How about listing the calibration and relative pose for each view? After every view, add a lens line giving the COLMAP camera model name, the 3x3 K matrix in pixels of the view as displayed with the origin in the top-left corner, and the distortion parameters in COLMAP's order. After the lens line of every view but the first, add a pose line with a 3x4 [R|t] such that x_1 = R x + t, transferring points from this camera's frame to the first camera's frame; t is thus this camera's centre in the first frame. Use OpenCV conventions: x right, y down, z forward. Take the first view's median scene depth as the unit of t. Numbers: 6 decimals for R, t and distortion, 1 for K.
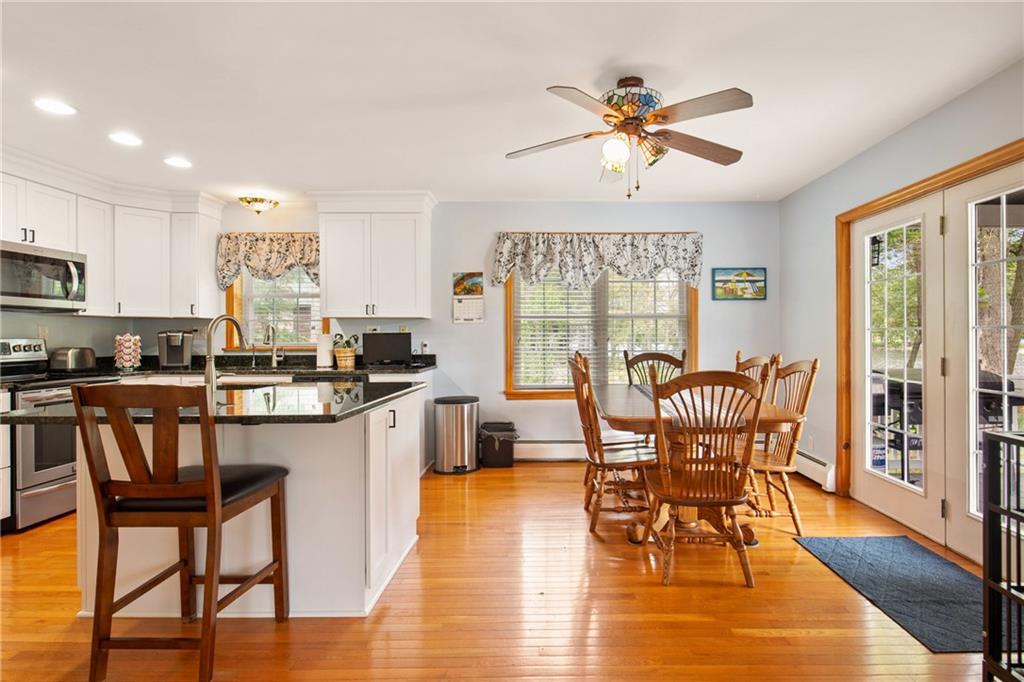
lens RADIAL K [[461.4, 0, 512.0], [0, 461.4, 341.0], [0, 0, 1]] dist [-0.002443, -0.000115]
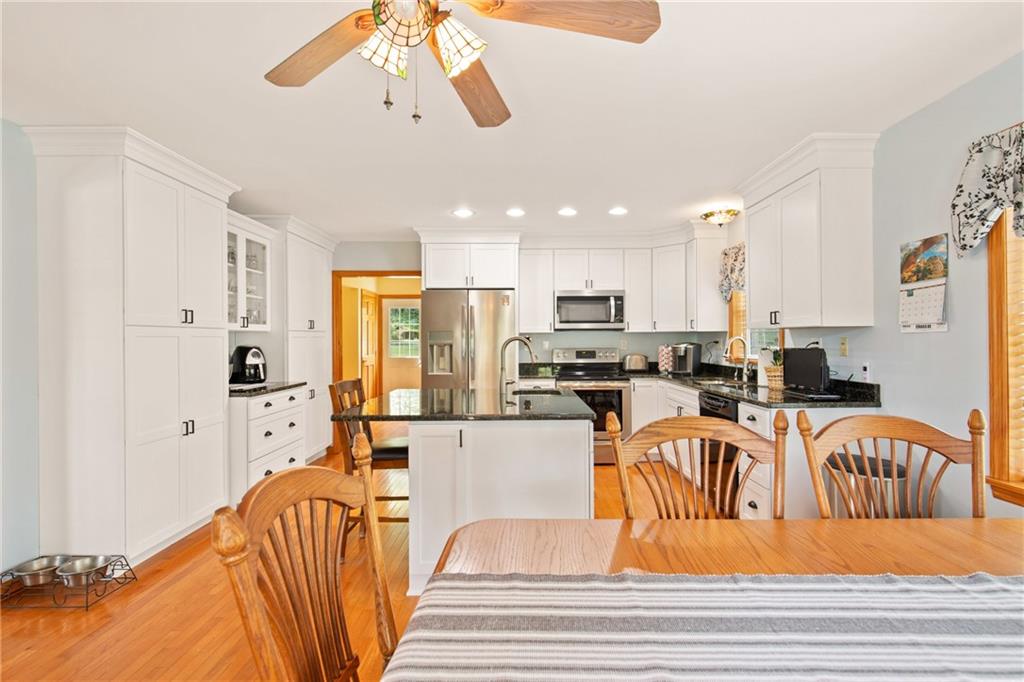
lens RADIAL K [[475.1, 0, 528.6], [0, 475.1, 342.5], [0, 0, 1]] dist [-0.001265, -0.000121]
pose [[0.060866, 0.006108, -0.998127, 0.440789], [-0.021071, 0.999766, 0.004833, -0.020084], [0.997924, 0.020737, 0.060980, 0.509467]]
